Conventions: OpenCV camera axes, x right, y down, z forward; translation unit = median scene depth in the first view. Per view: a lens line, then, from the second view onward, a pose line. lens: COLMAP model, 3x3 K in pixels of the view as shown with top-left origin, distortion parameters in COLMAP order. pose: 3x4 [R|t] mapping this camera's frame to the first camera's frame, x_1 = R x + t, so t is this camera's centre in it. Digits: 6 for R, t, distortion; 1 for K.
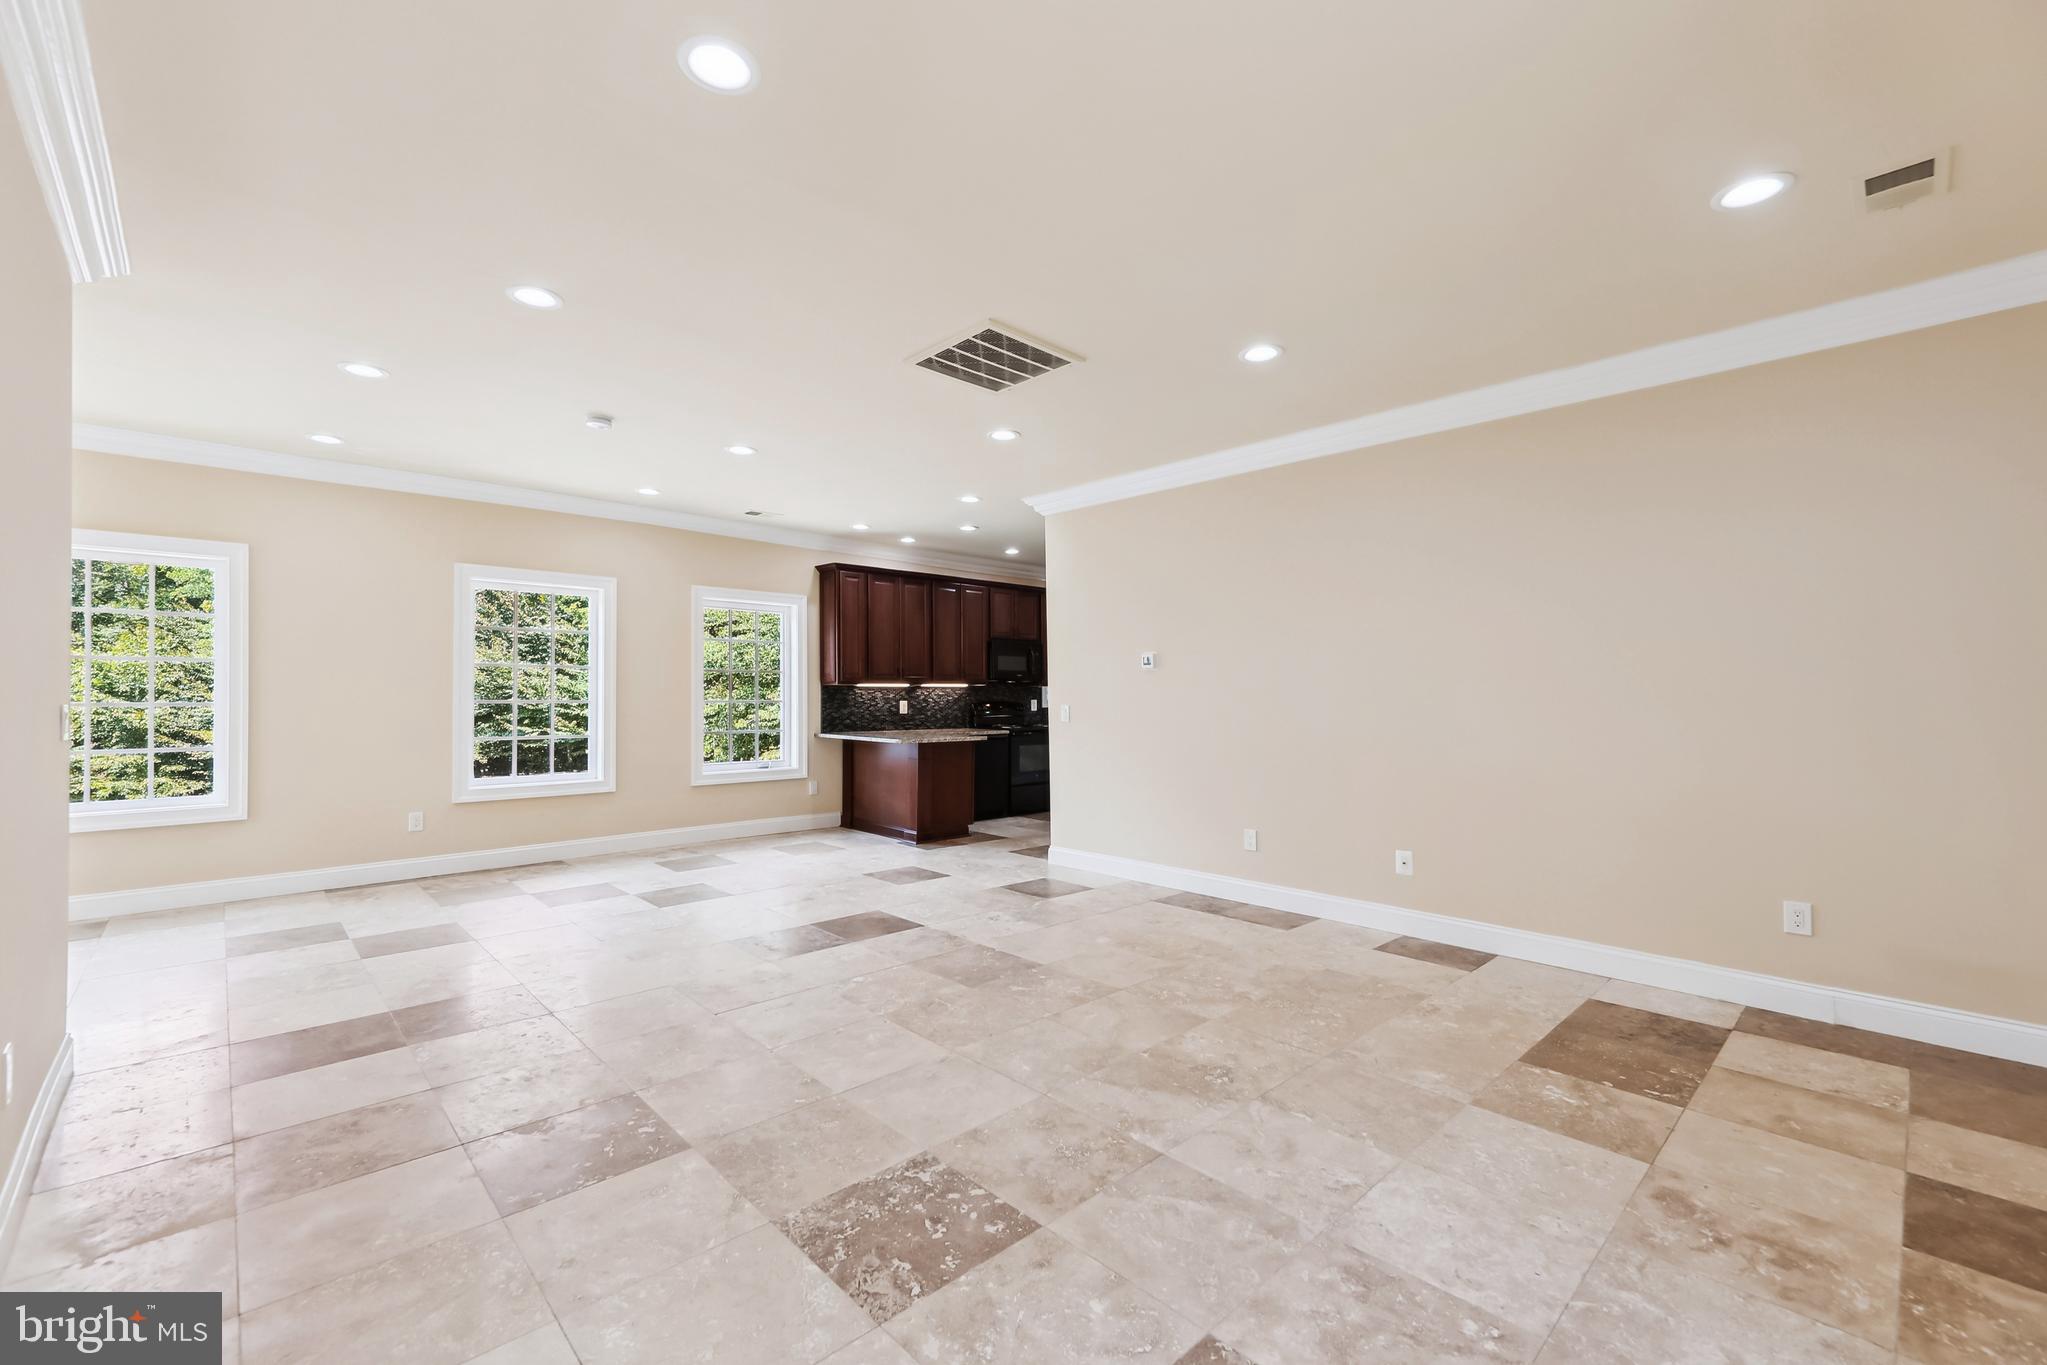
lens RADIAL K [[832.8, 0, 1017.7], [0, 832.8, 689.1], [0, 0, 1]] dist [0.009577, 0.000004]
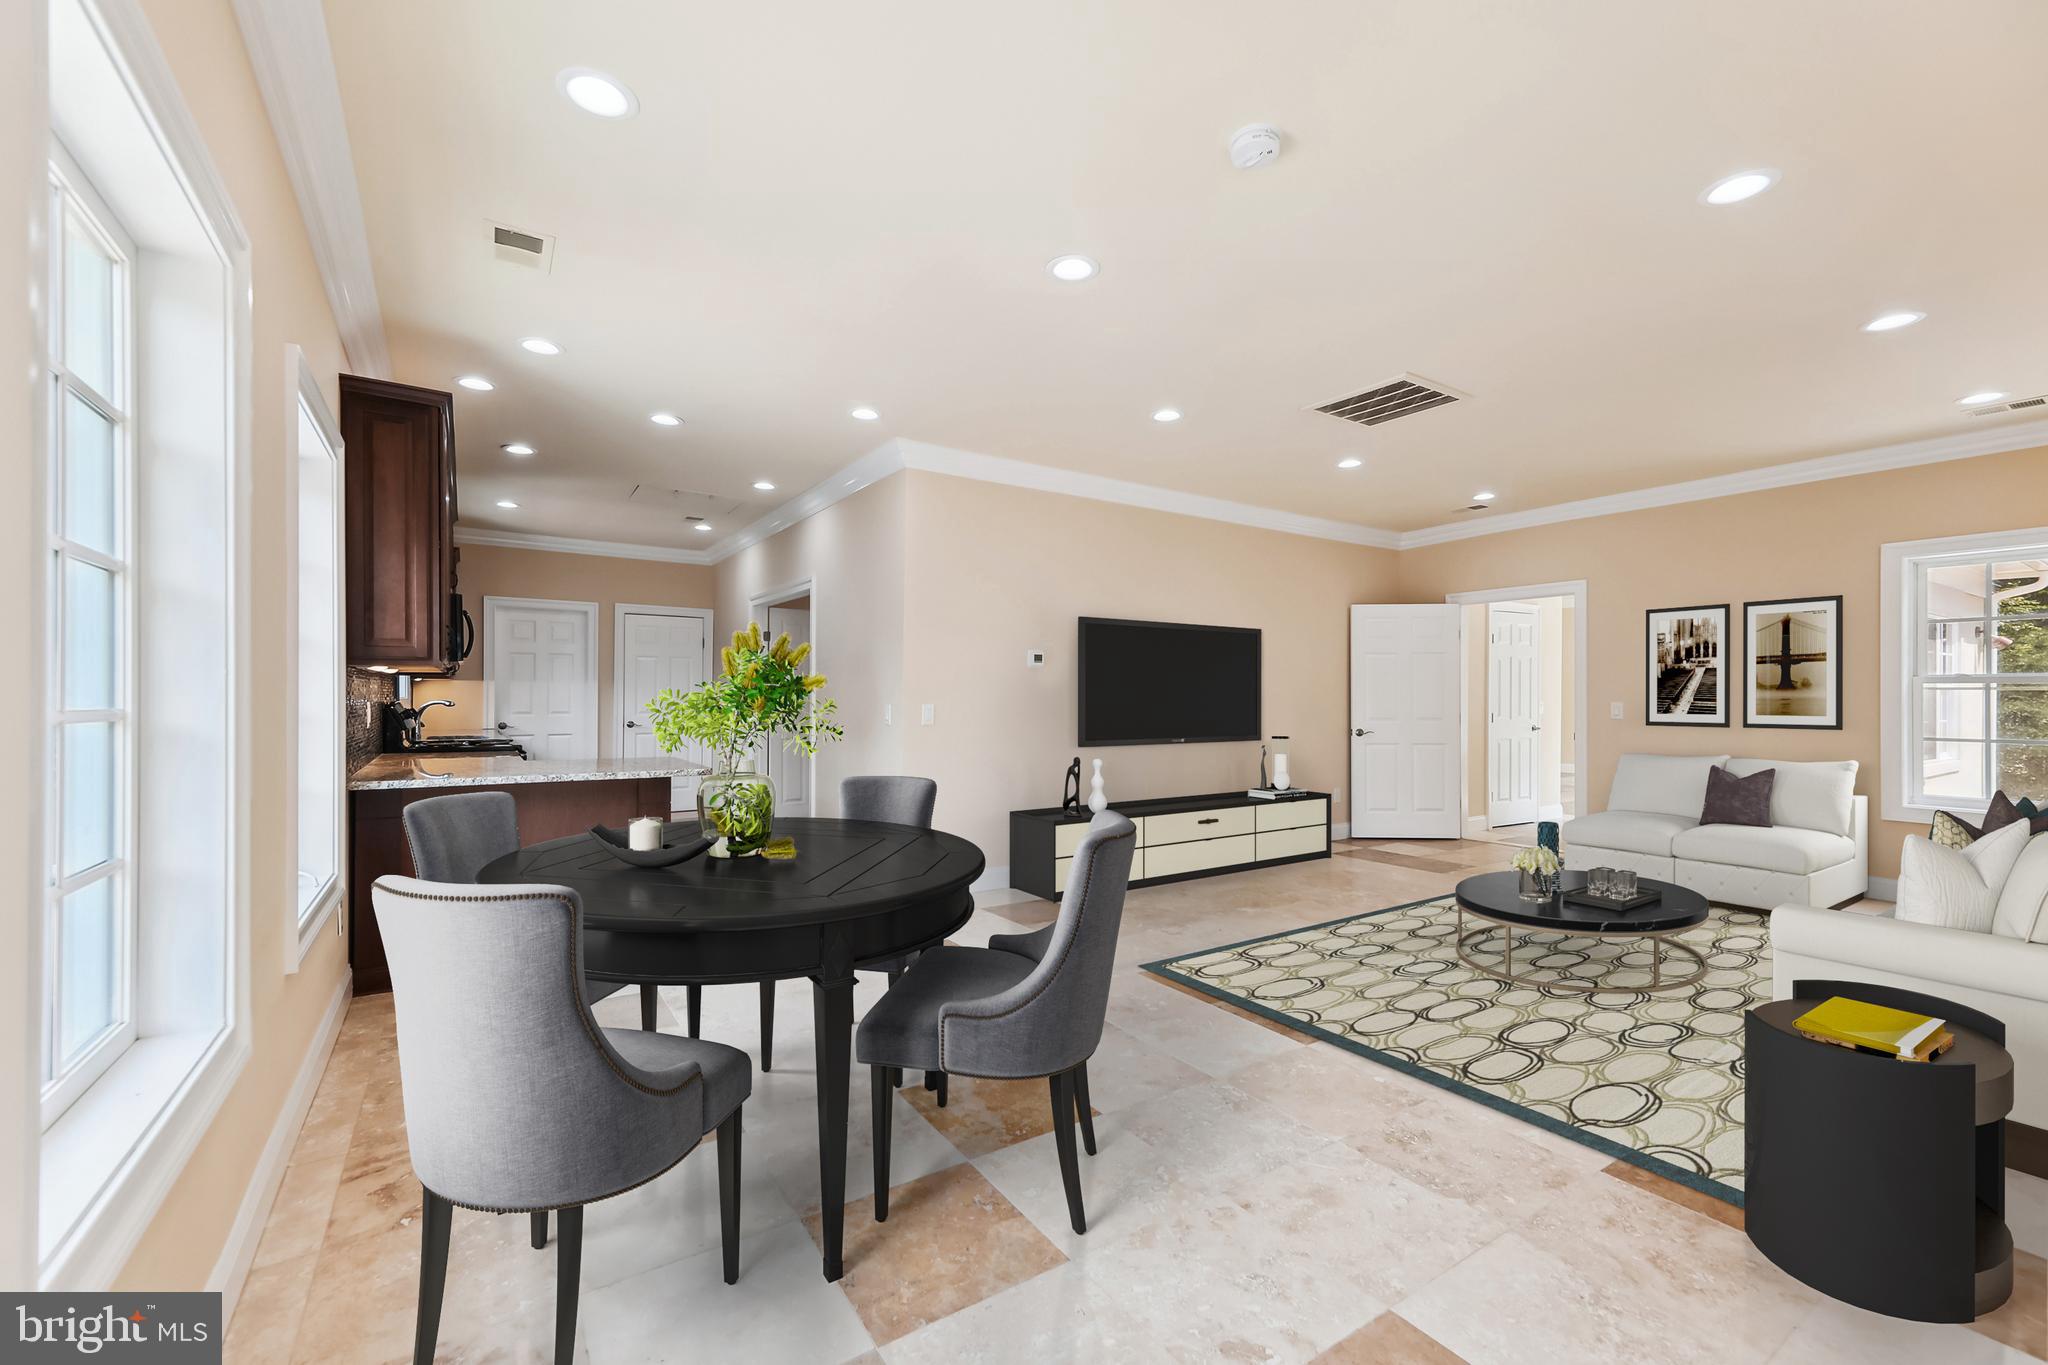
lens RADIAL K [[833.2, 0, 1018.2], [0, 833.2, 689.1], [0, 0, 1]] dist [0.009577, 0.000004]
pose [[0.164310, 0.007024, 0.986384, -1.210250], [-0.008142, 0.999950, -0.005765, 0.012221], [-0.986375, -0.007084, 0.164359, 1.264646]]
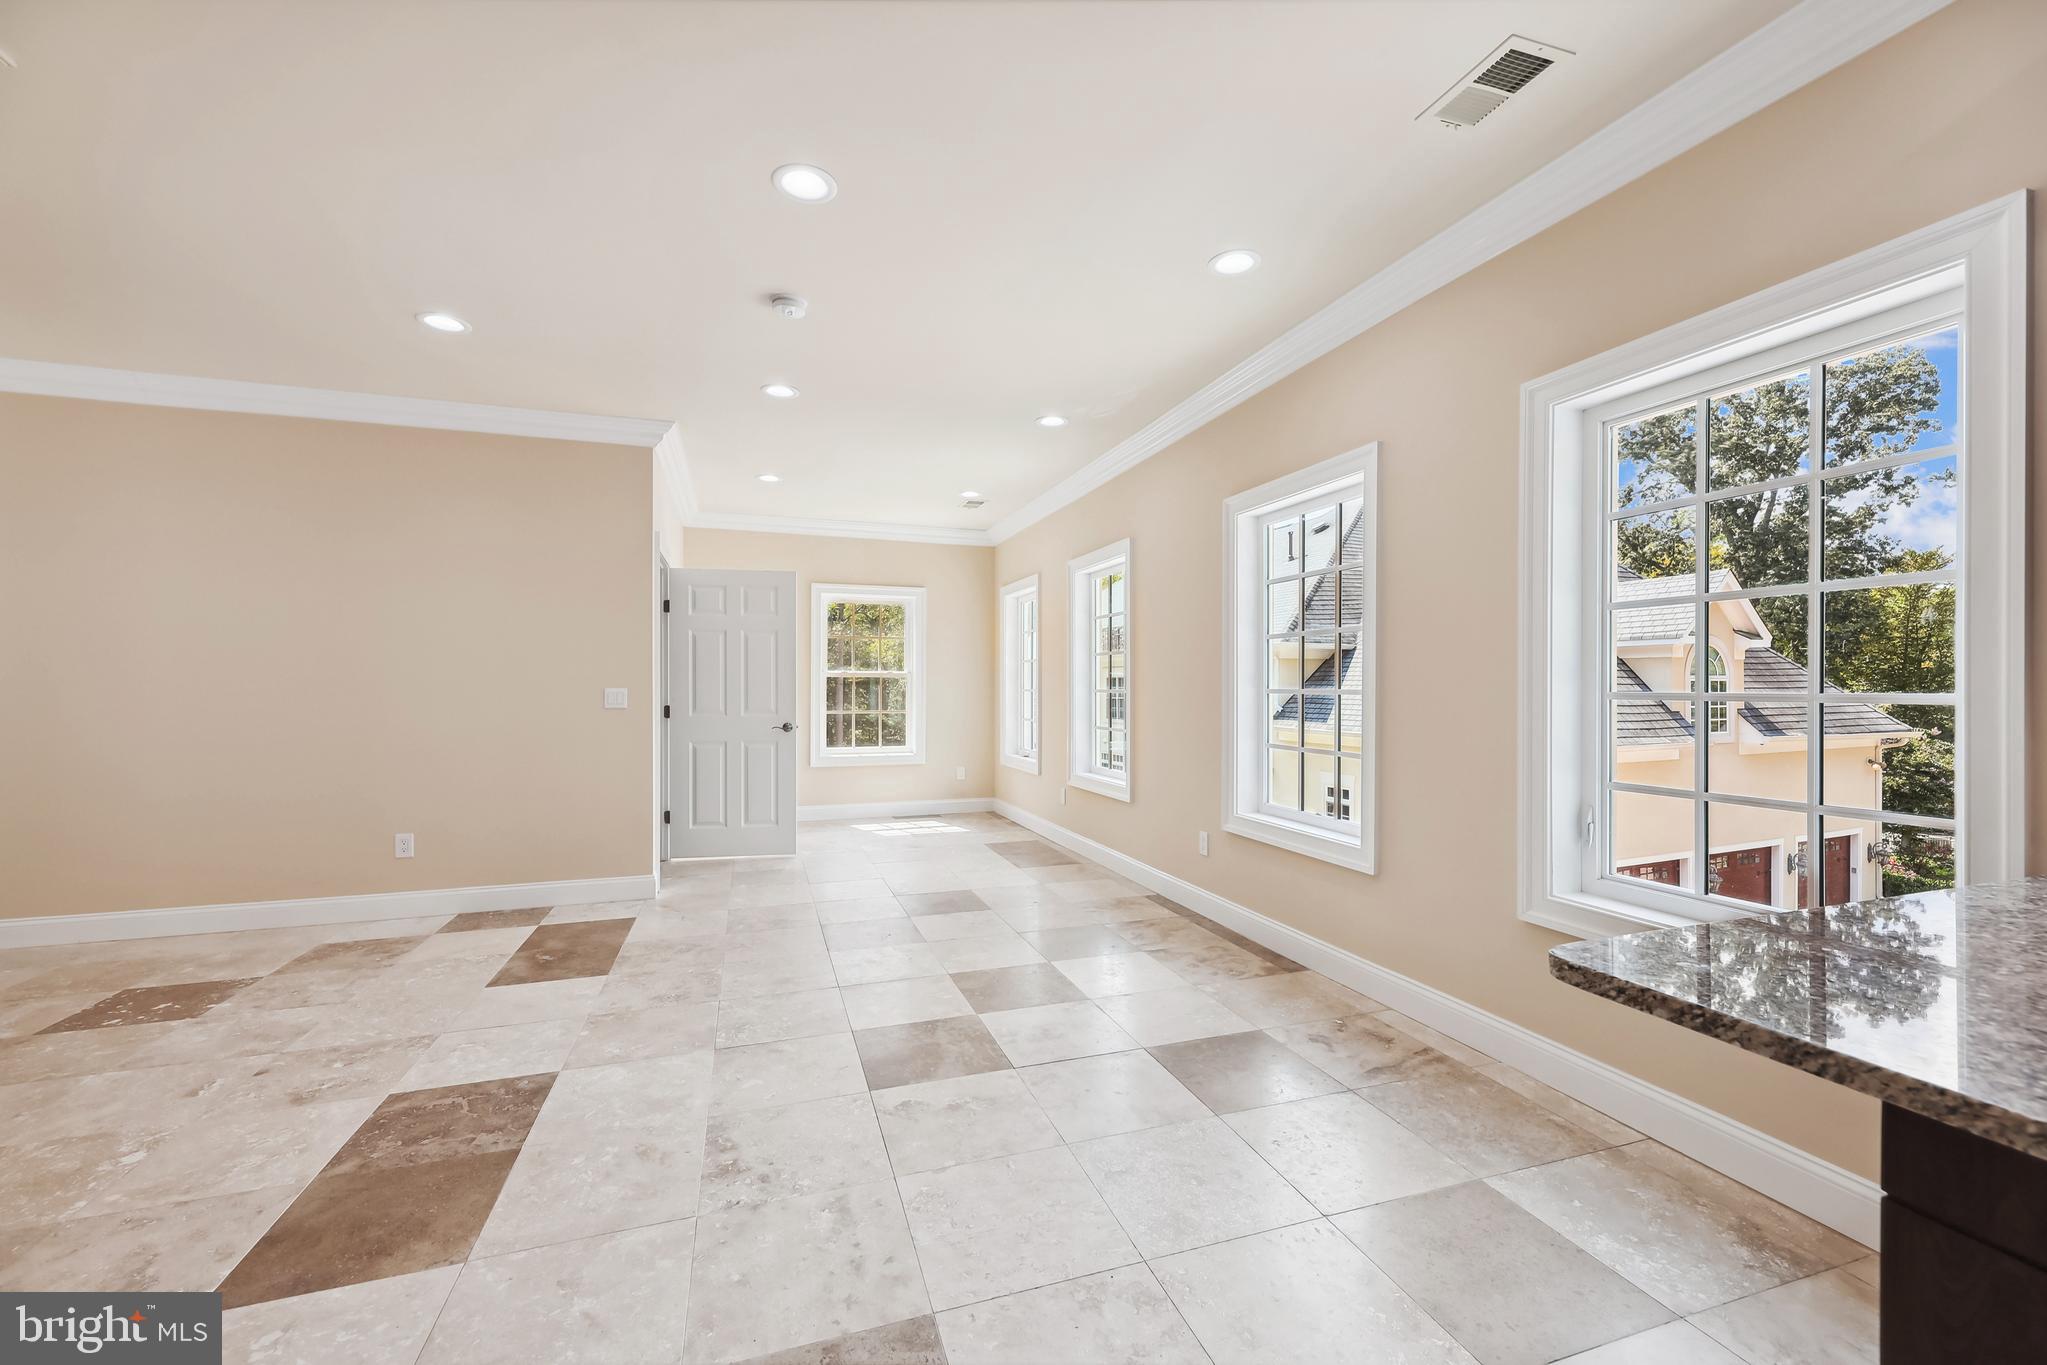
lens RADIAL K [[832.8, 0, 1017.7], [0, 832.8, 689.1], [0, 0, 1]] dist [0.009577, 0.000004]
pose [[-0.420187, 0.008187, -0.907400, 0.084039], [0.006166, 0.999962, 0.006167, 0.014854], [0.907416, -0.003003, -0.420222, 1.772904]]
